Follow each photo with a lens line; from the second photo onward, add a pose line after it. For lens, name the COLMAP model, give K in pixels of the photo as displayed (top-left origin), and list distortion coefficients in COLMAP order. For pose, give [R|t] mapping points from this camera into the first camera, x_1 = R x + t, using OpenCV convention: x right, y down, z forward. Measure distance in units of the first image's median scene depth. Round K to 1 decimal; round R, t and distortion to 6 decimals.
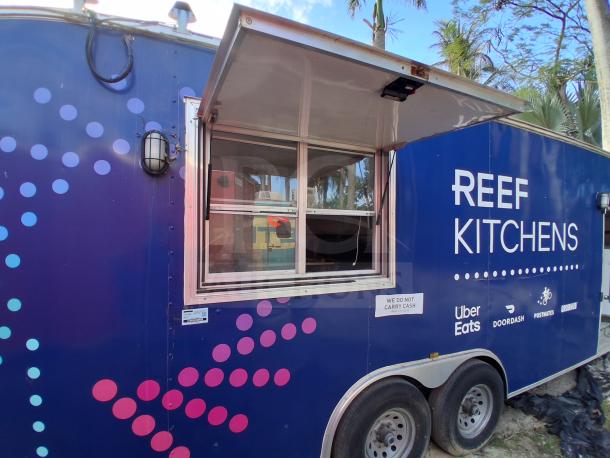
lens RADIAL K [[306.0, 0, 306.3], [0, 306.0, 231.9], [0, 0, 1]] dist [0.003684, -0.047502]
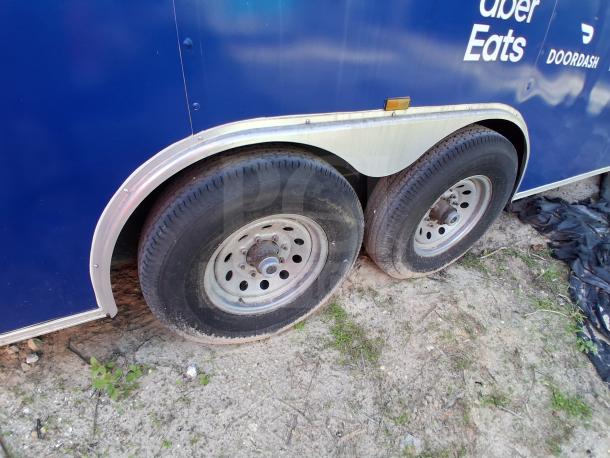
lens RADIAL K [[306.0, 0, 306.3], [0, 306.0, 231.9], [0, 0, 1]] dist [0.003684, -0.047502]
pose [[0.998760, 0.030214, 0.039559, 0.260033], [-0.048355, 0.777558, 0.626949, 0.261690], [-0.011817, -0.628085, 0.778055, 0.524315]]
